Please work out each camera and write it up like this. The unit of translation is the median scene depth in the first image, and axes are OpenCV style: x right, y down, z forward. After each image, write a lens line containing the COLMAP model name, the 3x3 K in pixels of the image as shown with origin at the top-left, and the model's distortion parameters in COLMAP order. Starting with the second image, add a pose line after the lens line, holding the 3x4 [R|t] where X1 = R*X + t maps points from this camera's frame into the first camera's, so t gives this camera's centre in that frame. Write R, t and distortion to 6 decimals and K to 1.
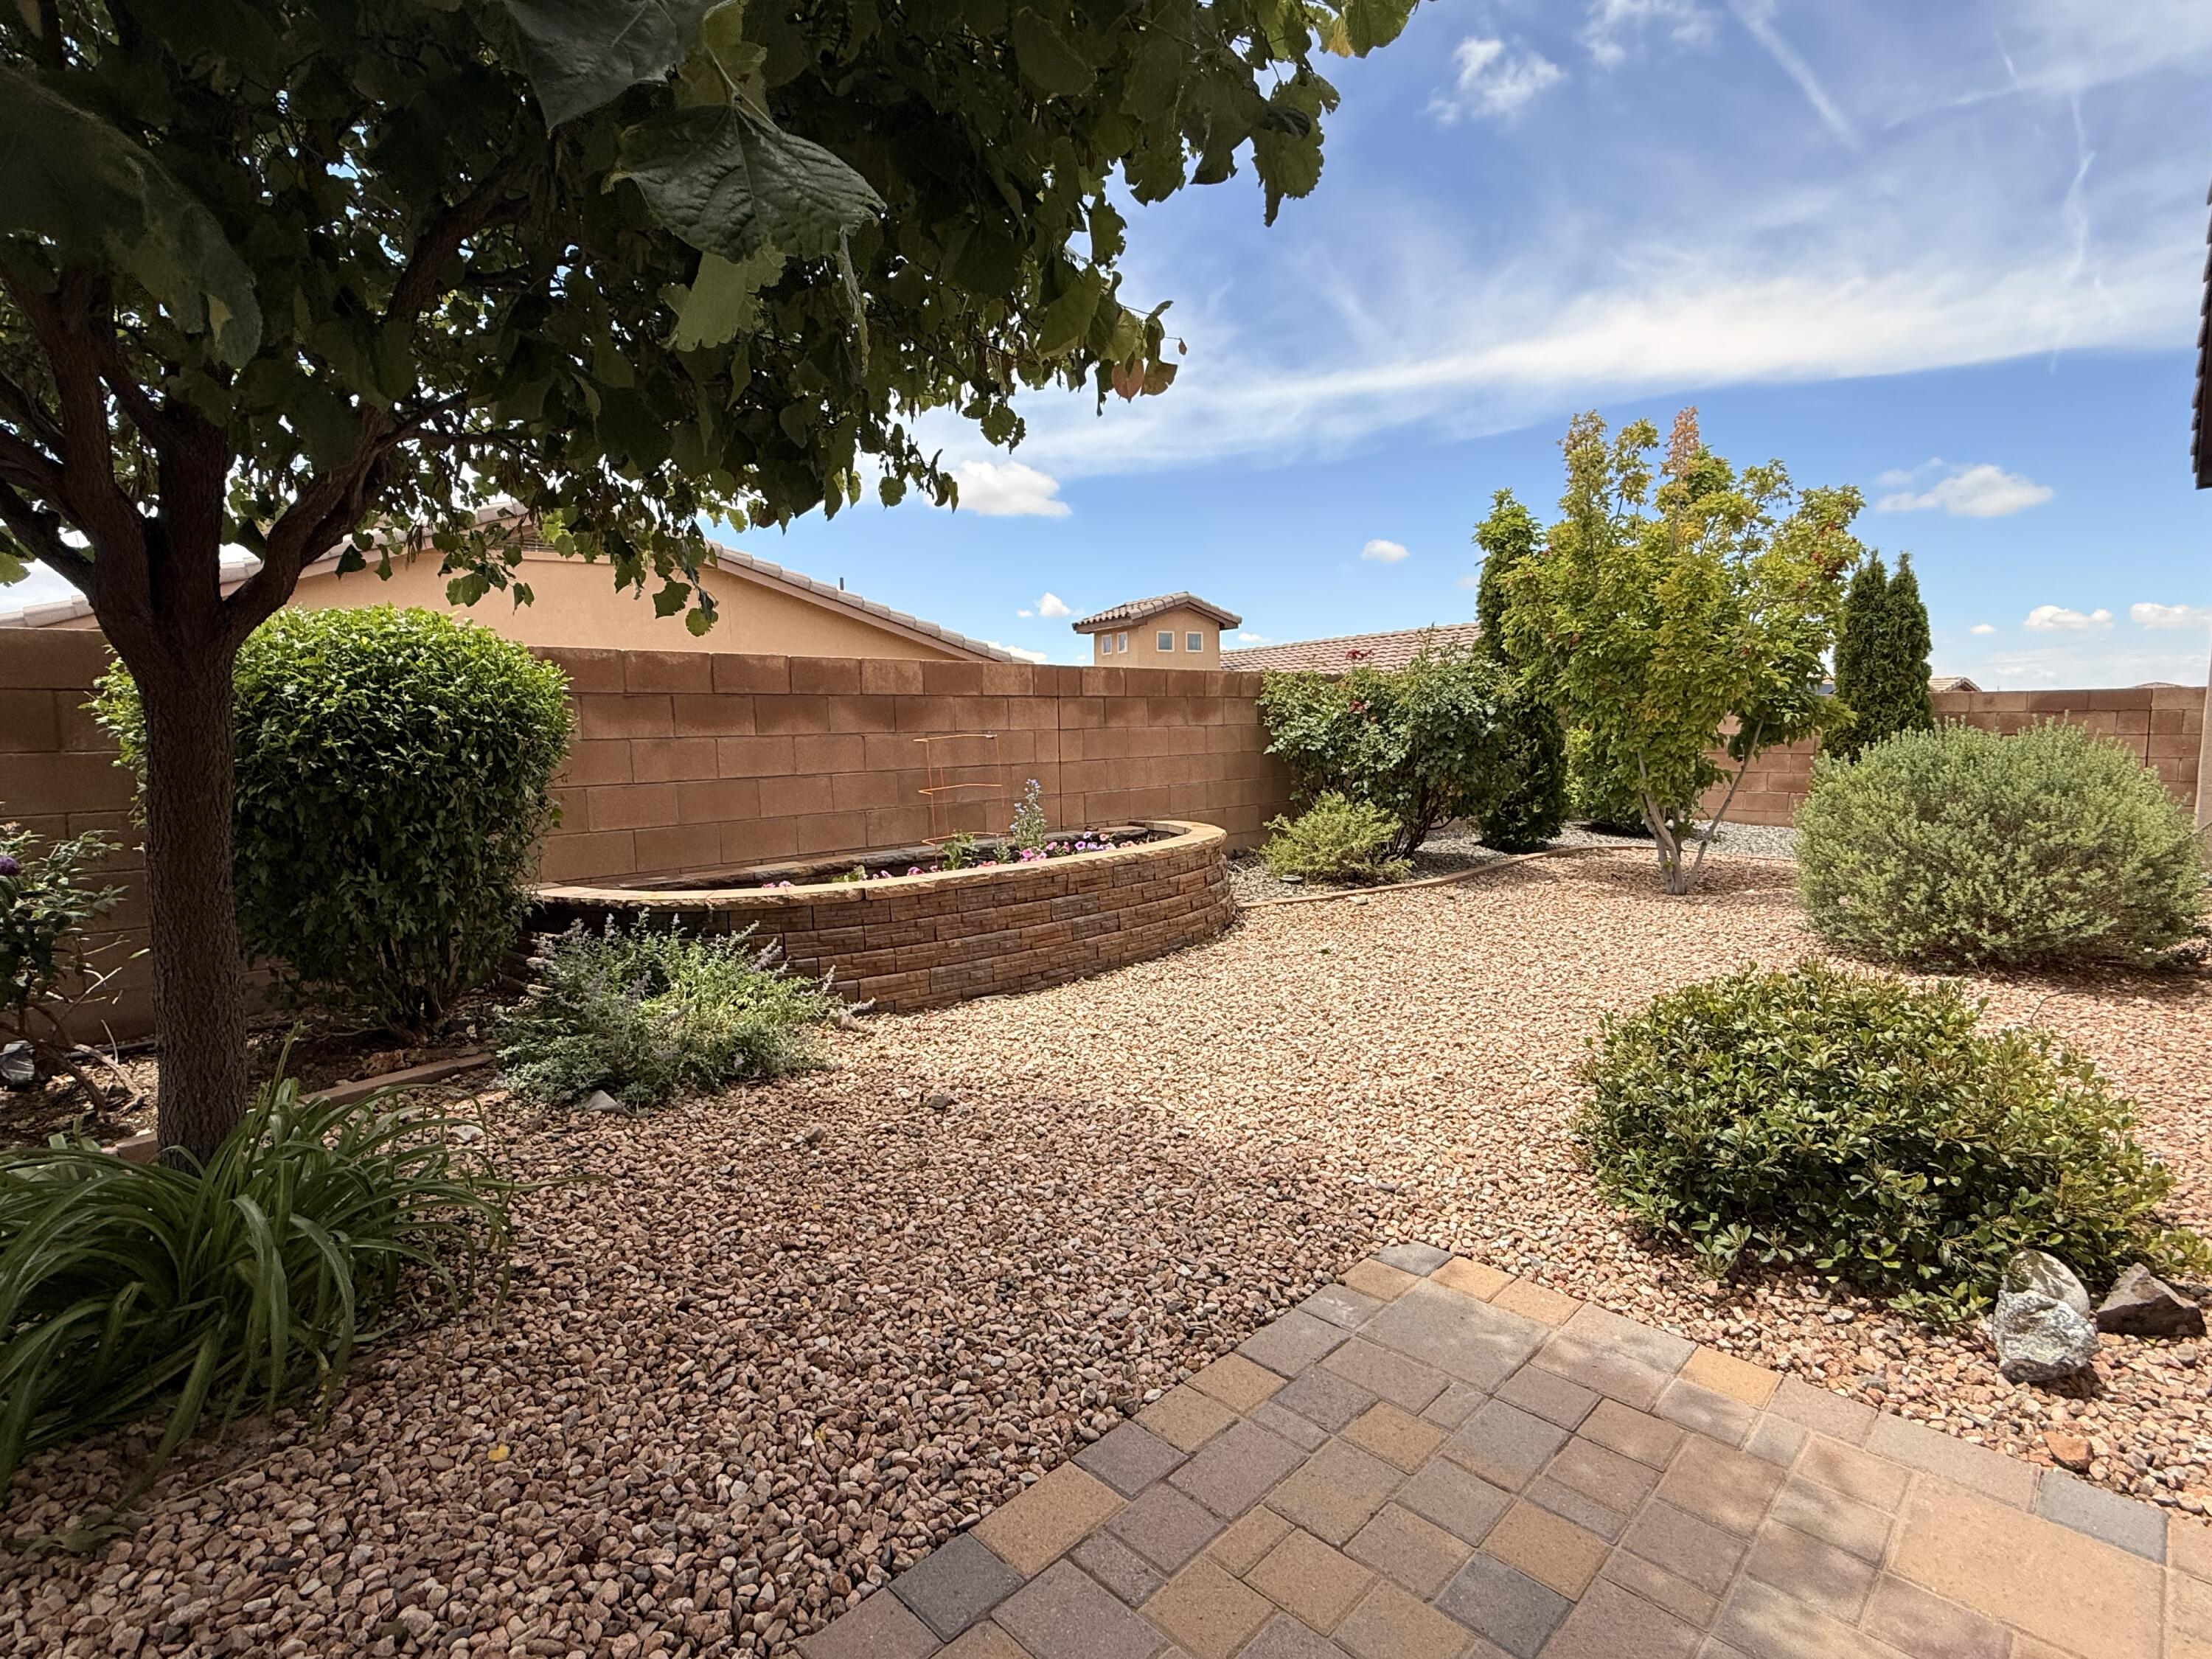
lens RADIAL K [[1096.4, 0, 1106.0], [0, 1096.4, 829.5], [0, 0, 1]] dist [-0.000211, 0.000480]
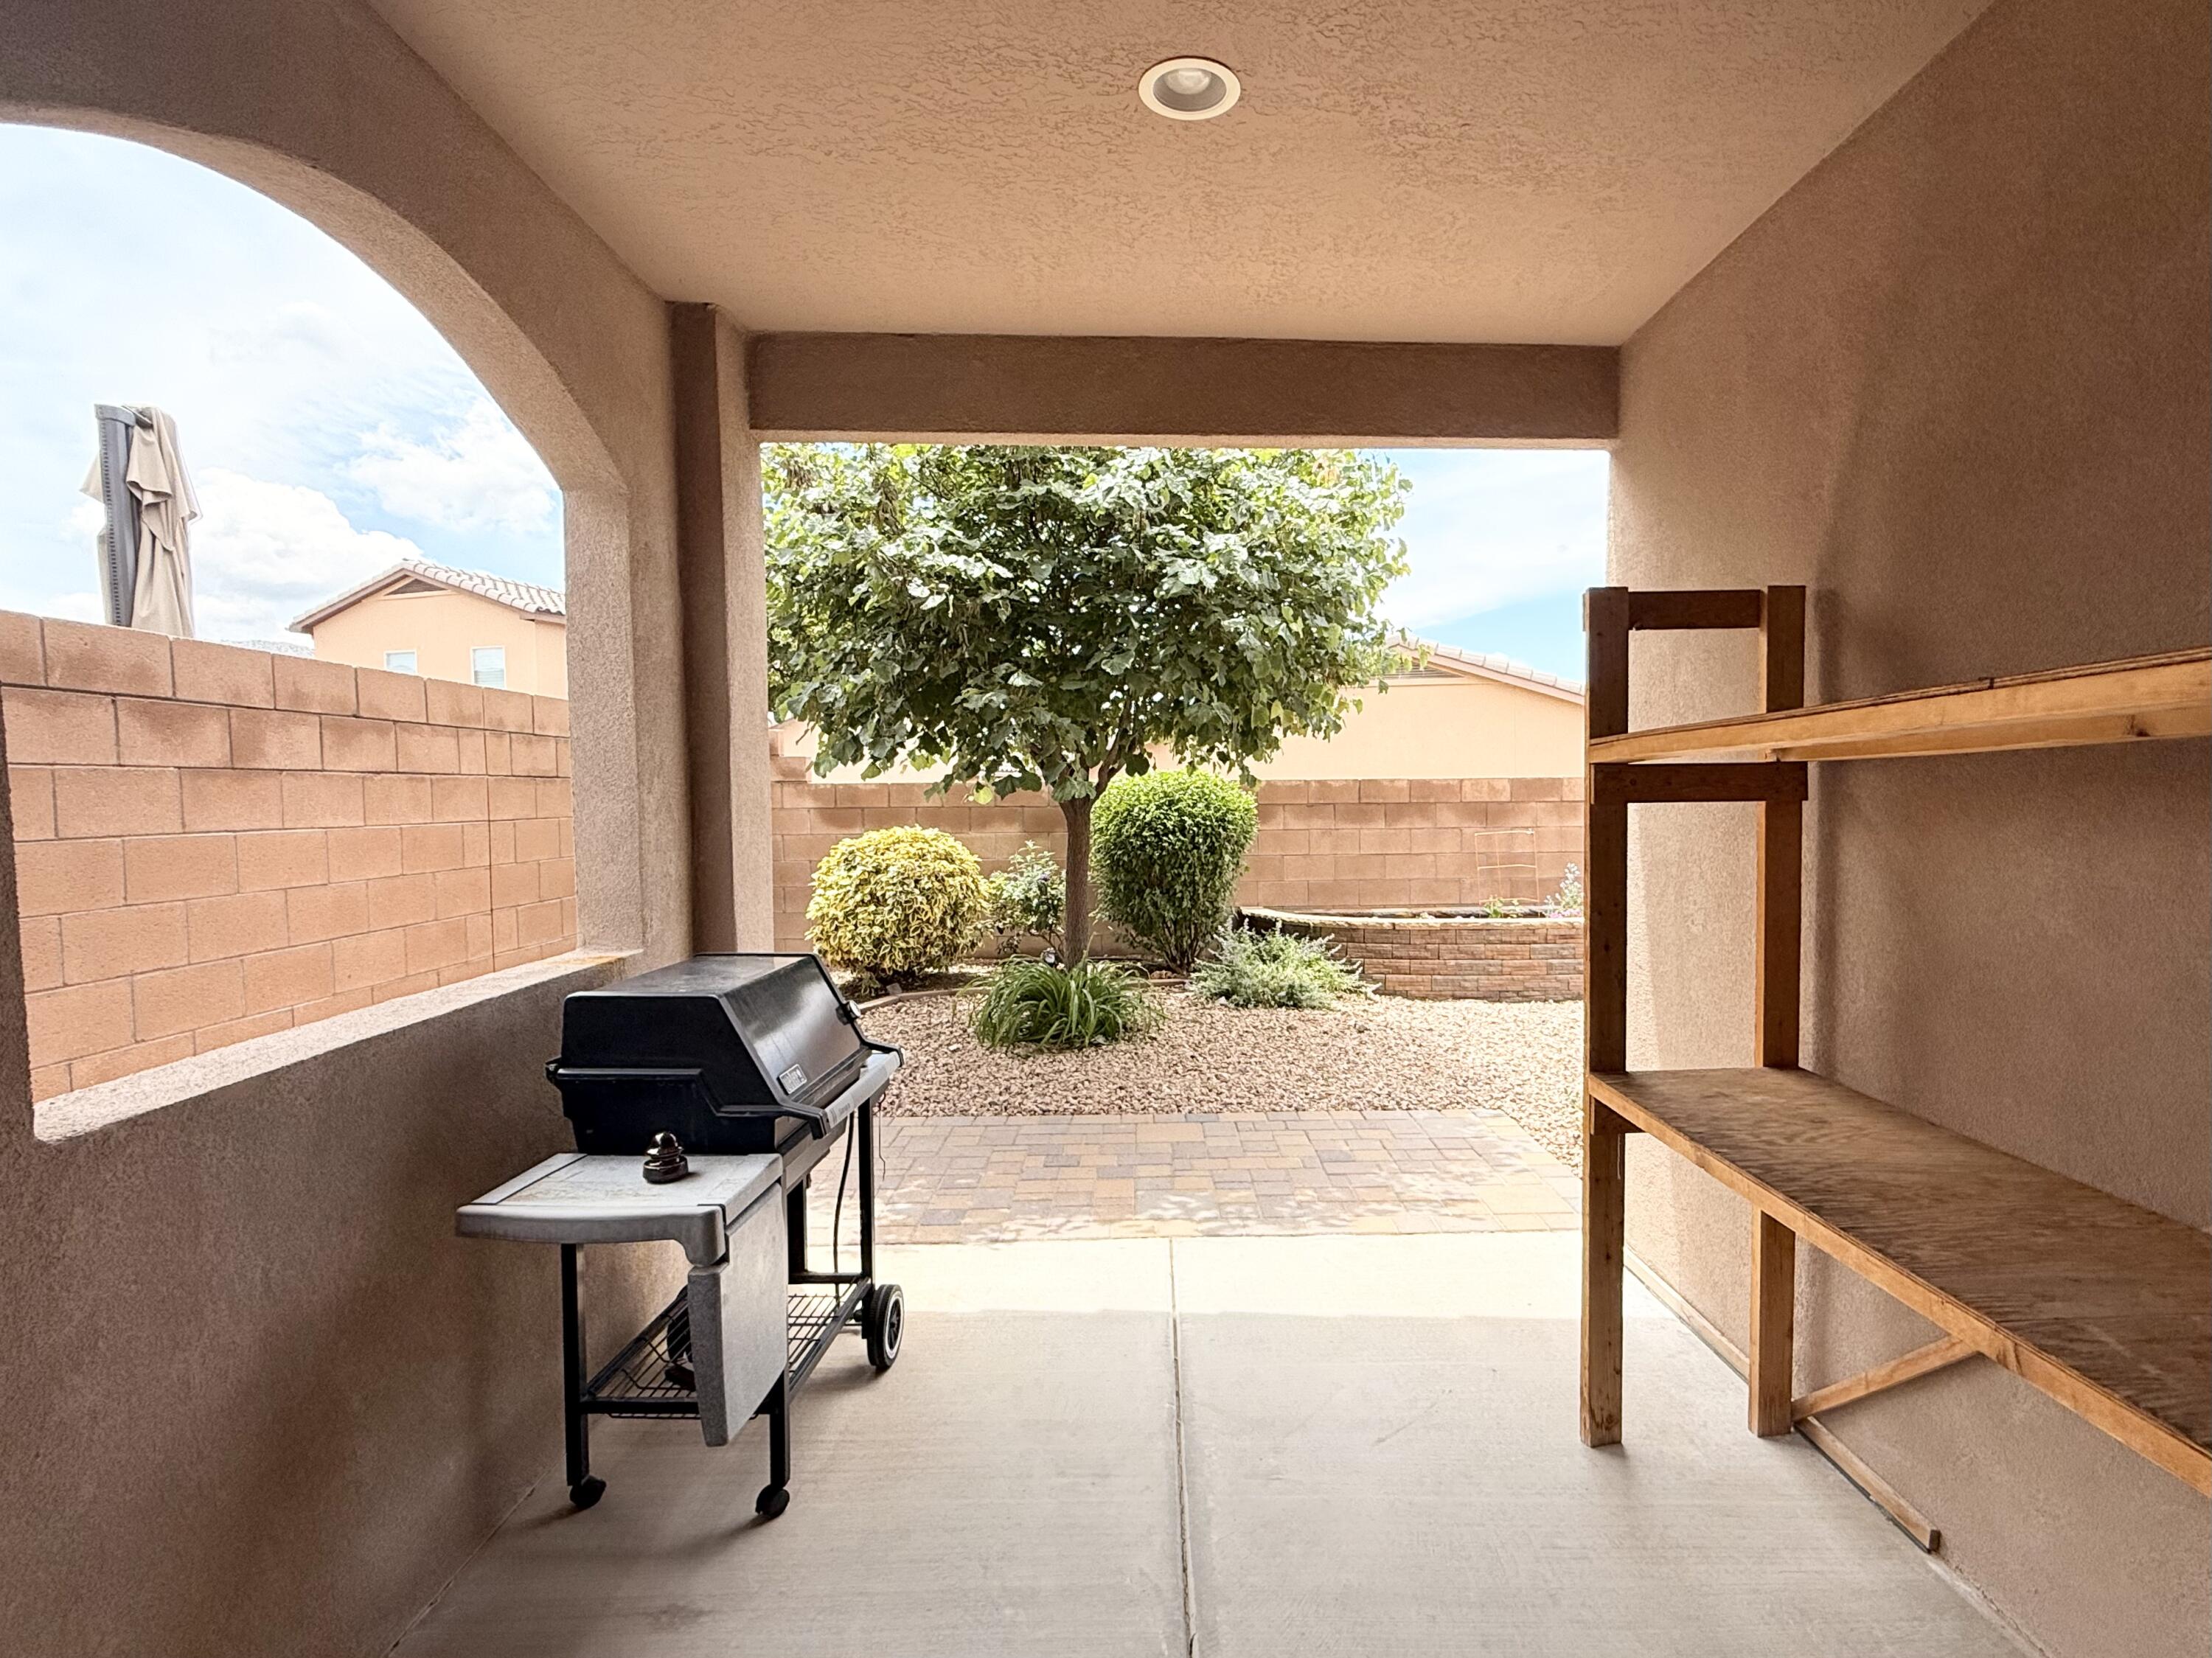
lens RADIAL K [[1096.3, 0, 1106.0], [0, 1096.3, 829.0], [0, 0, 1]] dist [-0.000211, 0.000480]
pose [[0.695783, 0.029049, -0.717664, 0.817875], [-0.070179, 0.997150, -0.027678, -0.015299], [0.714815, 0.069623, 0.695839, -0.620837]]
